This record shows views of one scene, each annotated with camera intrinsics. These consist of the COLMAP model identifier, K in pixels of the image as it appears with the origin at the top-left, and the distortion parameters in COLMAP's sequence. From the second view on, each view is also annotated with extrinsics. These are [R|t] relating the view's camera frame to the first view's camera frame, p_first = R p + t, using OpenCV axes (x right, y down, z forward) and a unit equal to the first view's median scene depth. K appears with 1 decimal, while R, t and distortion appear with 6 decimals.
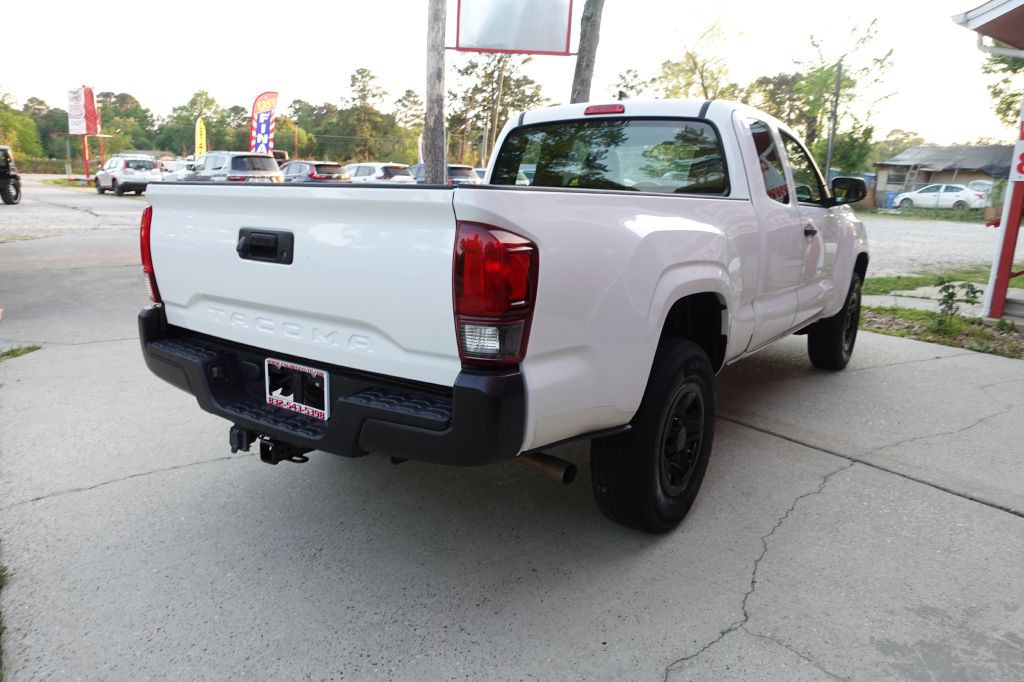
lens RADIAL K [[703.9, 0, 513.9], [0, 703.9, 331.6], [0, 0, 1]] dist [-0.000075, -0.002791]
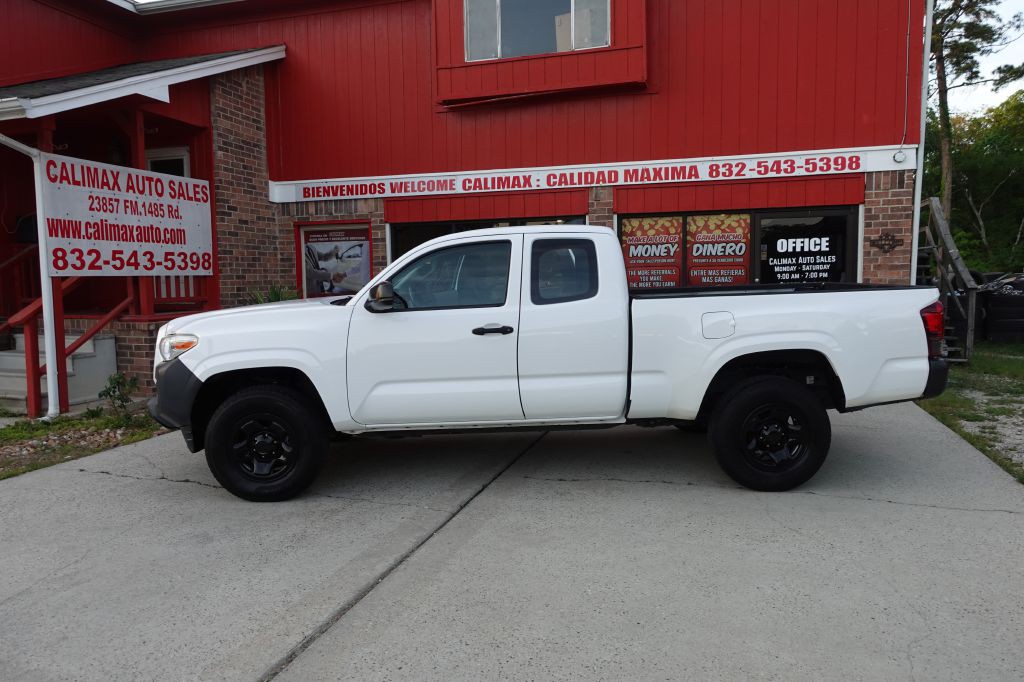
lens RADIAL K [[703.9, 0, 512.8], [0, 703.9, 337.4], [0, 0, 1]] dist [-0.000075, -0.002791]
pose [[-0.600701, -0.085943, 0.794841, -0.996865], [0.164757, 0.959557, 0.228268, -0.515704], [-0.782313, 0.268076, -0.562247, 2.196071]]
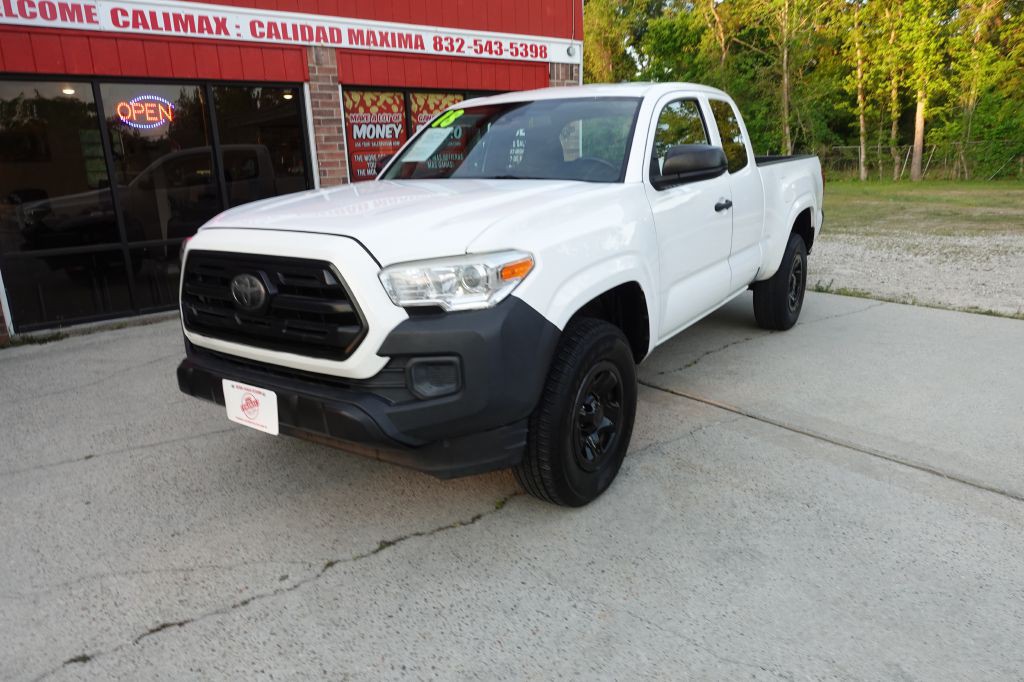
lens RADIAL K [[703.9, 0, 512.5], [0, 703.9, 340.2], [0, 0, 1]] dist [-0.000075, -0.002791]
pose [[-0.999303, 0.018662, -0.032336, 0.444960], [0.002464, 0.897184, 0.441650, -0.540404], [0.037254, 0.441262, -0.896605, 2.578258]]
